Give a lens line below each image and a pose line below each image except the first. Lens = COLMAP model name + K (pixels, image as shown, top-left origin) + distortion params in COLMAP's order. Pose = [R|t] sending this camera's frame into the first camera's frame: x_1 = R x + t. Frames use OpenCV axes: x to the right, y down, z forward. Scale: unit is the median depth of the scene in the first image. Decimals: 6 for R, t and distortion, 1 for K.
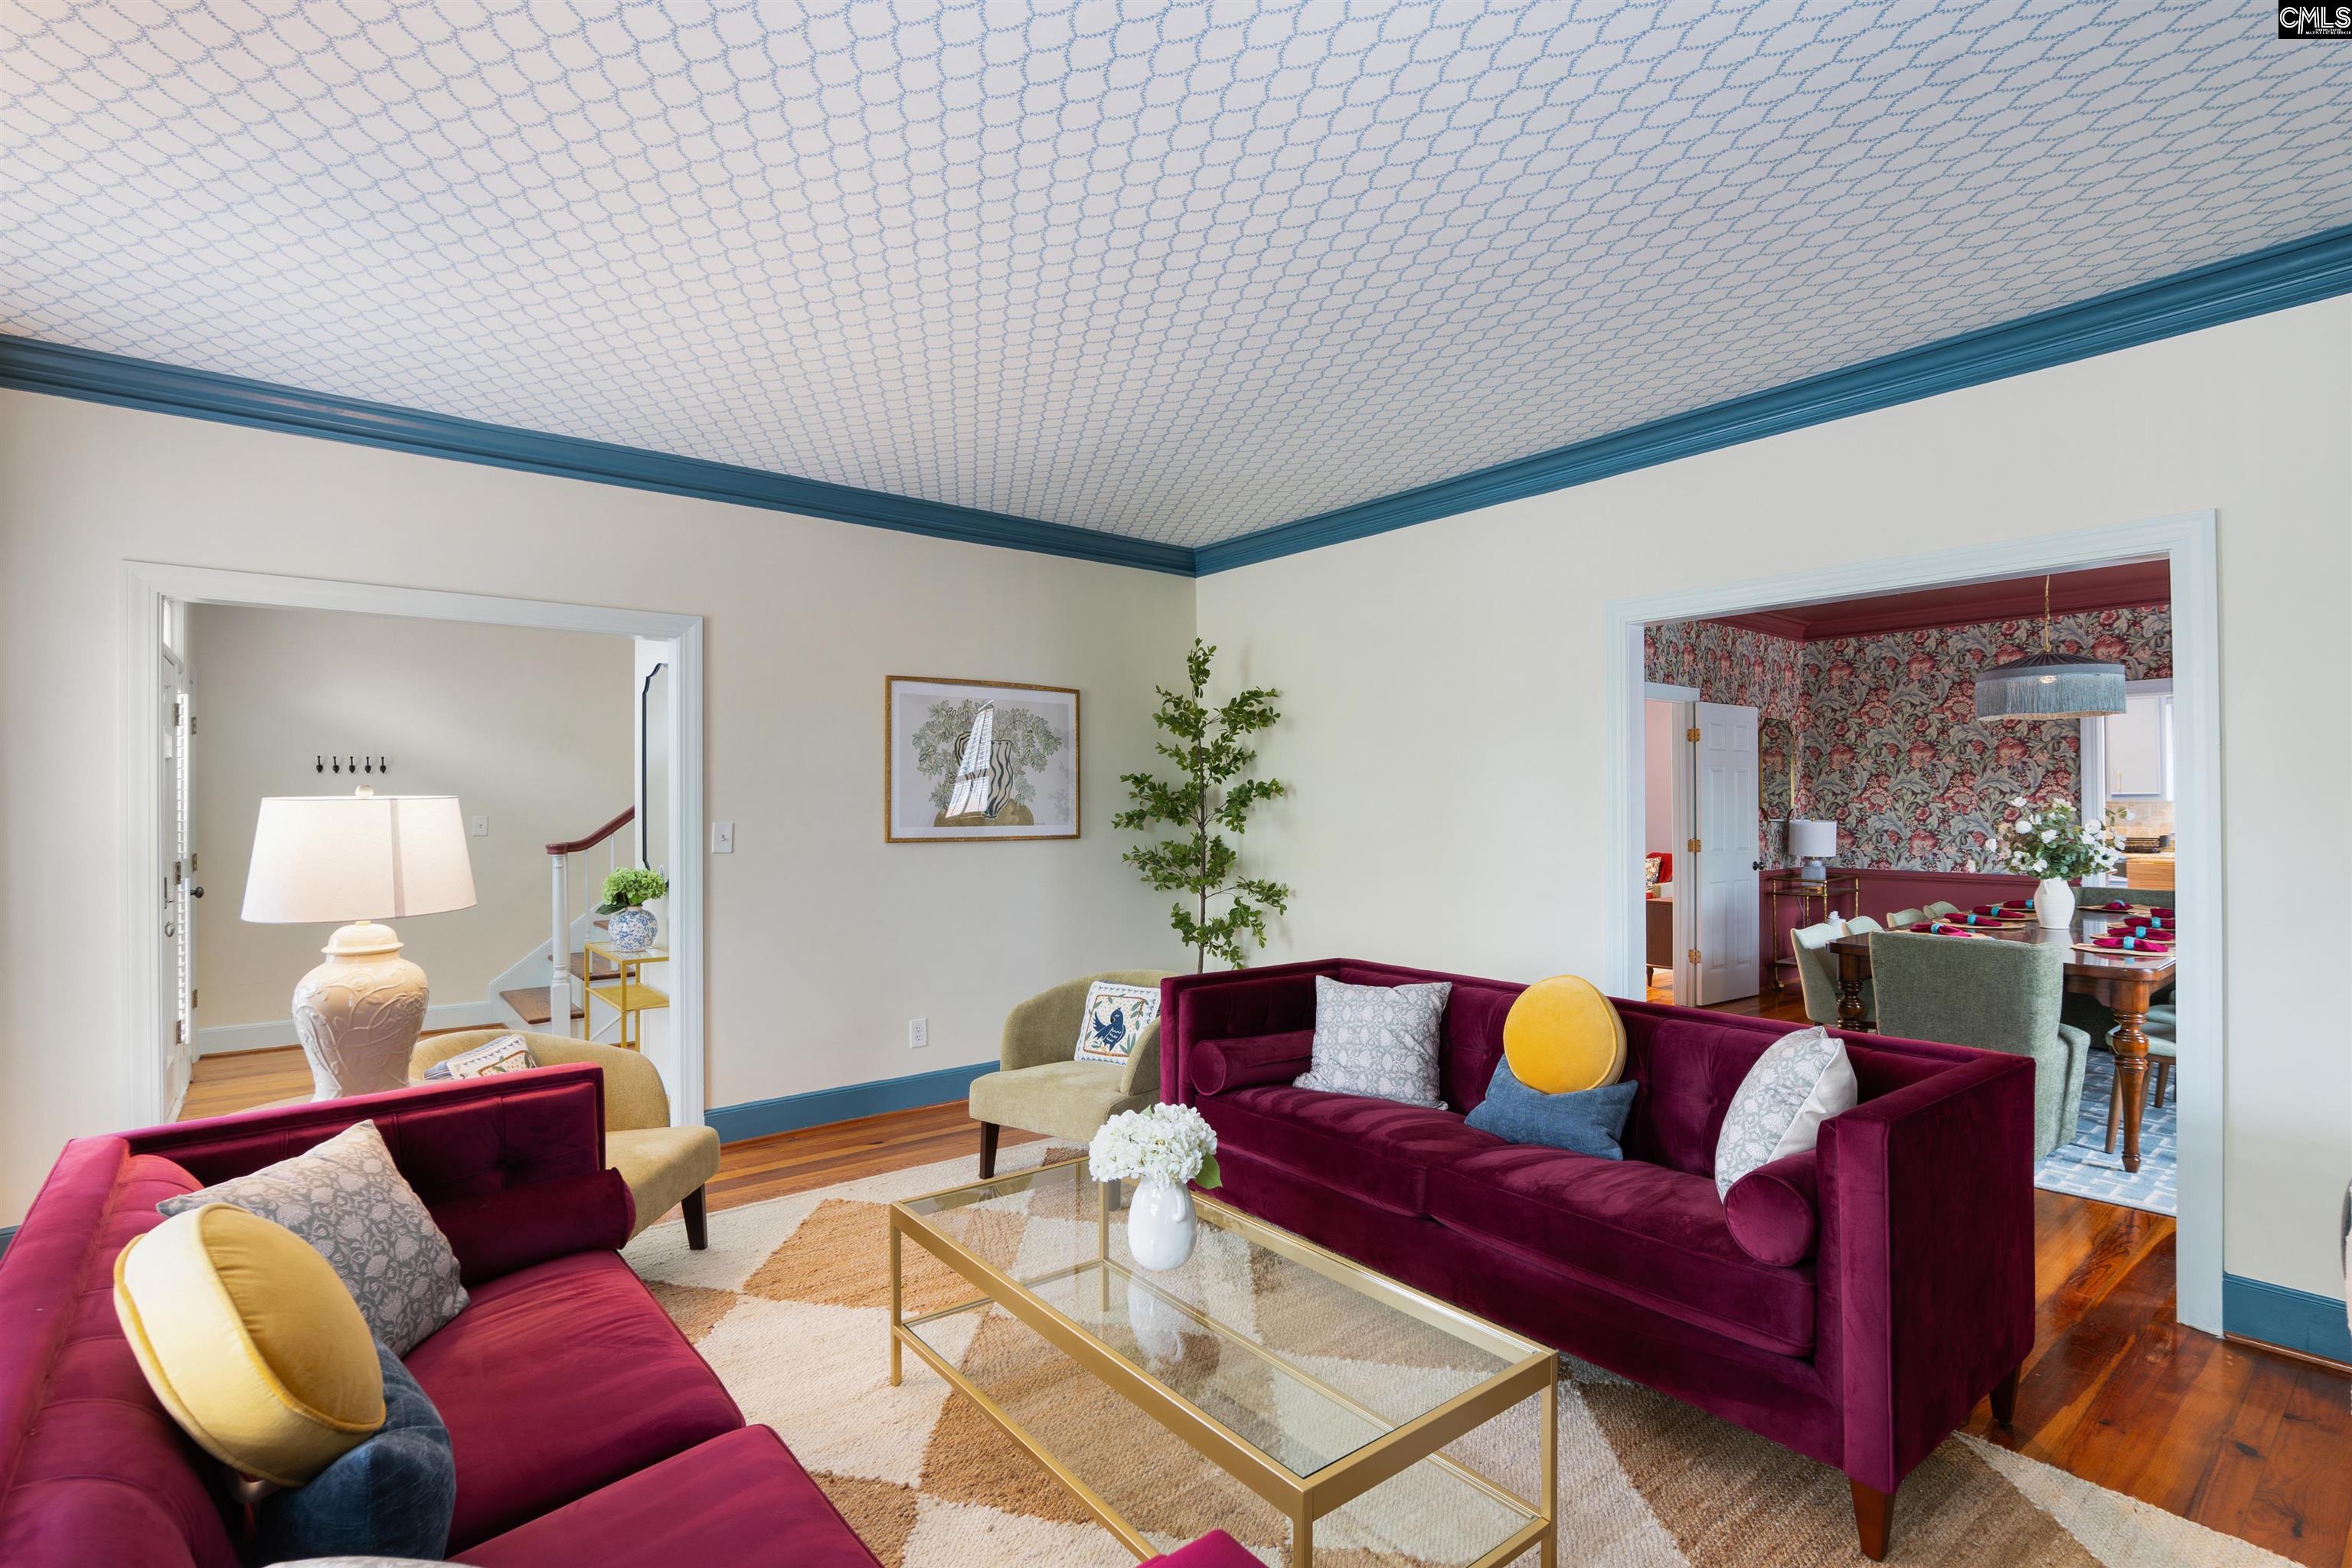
lens RADIAL K [[1099.5, 0, 1172.9], [0, 1099.5, 792.8], [0, 0, 1]] dist [-0.023395, 0.004653]
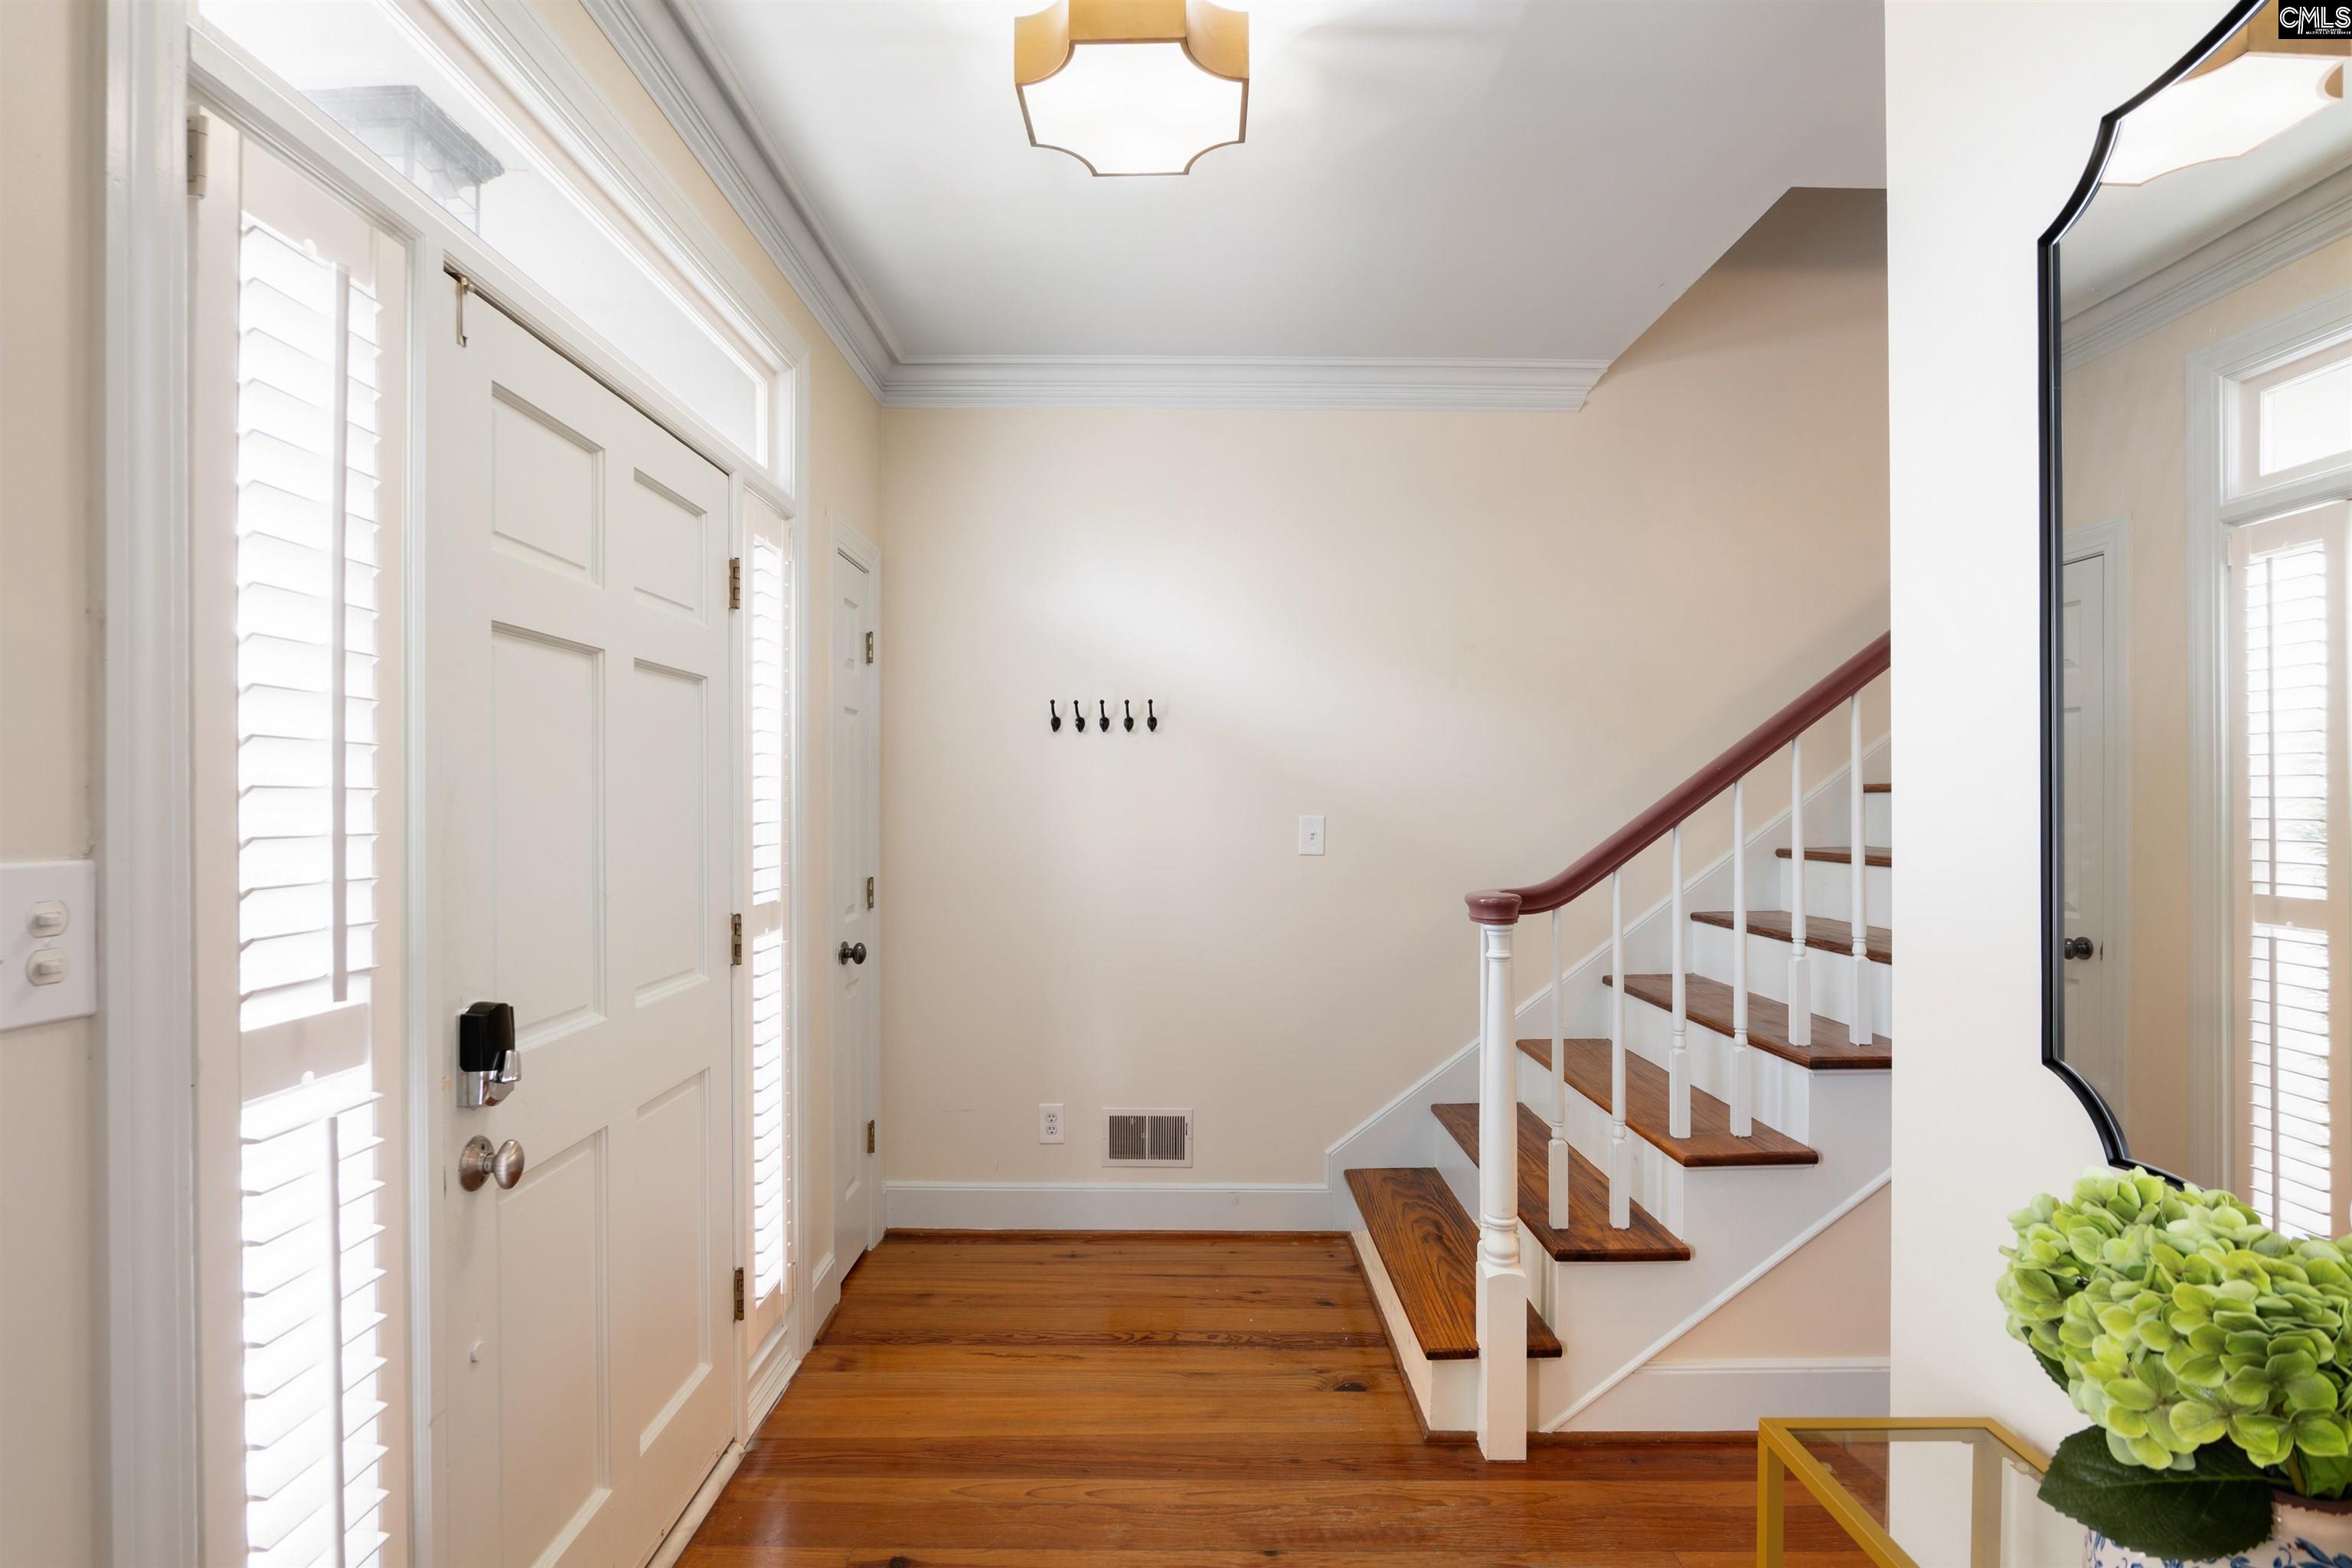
lens RADIAL K [[1099.5, 0, 1176.6], [0, 1099.5, 790.7], [0, 0, 1]] dist [-0.023395, 0.004653]
pose [[0.787615, 0.003686, -0.616157, -0.404403], [-0.000258, 0.999984, 0.005653, 0.007706], [0.616168, -0.004294, 0.787603, 0.611207]]
